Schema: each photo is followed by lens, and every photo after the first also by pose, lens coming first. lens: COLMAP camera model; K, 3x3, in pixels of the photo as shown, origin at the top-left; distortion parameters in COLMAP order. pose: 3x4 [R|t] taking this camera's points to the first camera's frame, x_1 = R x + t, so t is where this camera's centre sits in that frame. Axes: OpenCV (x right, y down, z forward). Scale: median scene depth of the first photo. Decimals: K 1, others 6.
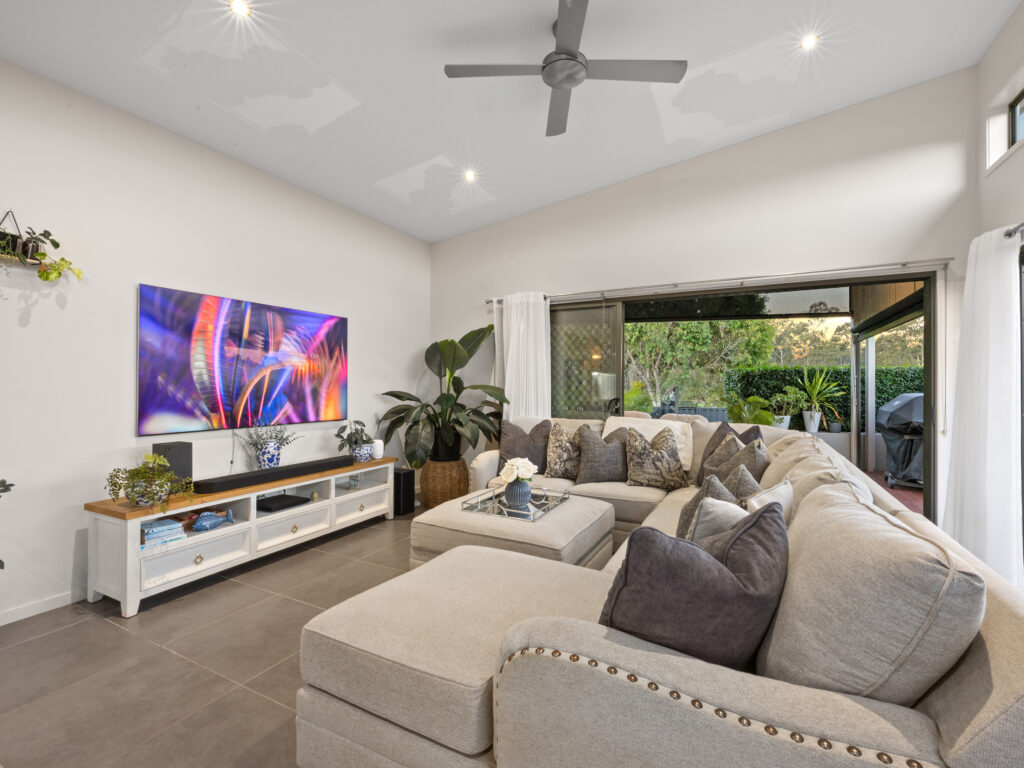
lens RADIAL K [[467.4, 0, 507.0], [0, 467.4, 382.1], [0, 0, 1]] dist [-0.003035, 0.000727]
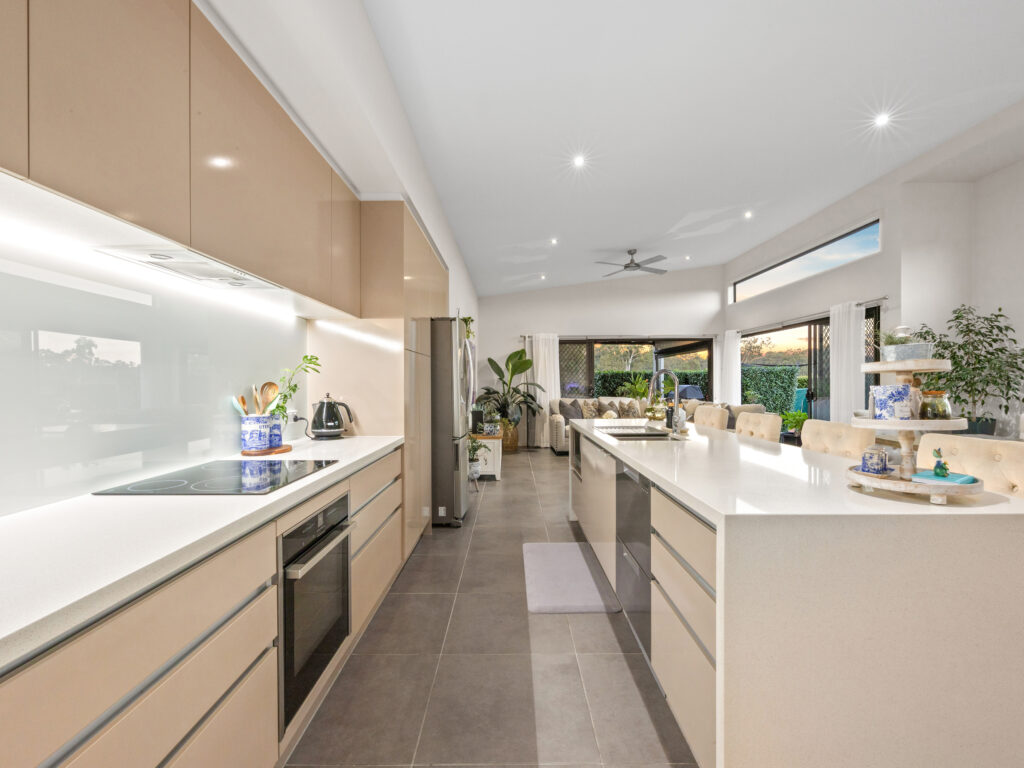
lens RADIAL K [[467.4, 0, 513.4], [0, 467.4, 381.1], [0, 0, 1]] dist [-0.003035, 0.000727]
pose [[0.880553, -0.008972, 0.473862, -0.929311], [0.008652, 0.999958, 0.002855, -0.005528], [-0.473868, 0.001586, 0.880594, -0.563758]]
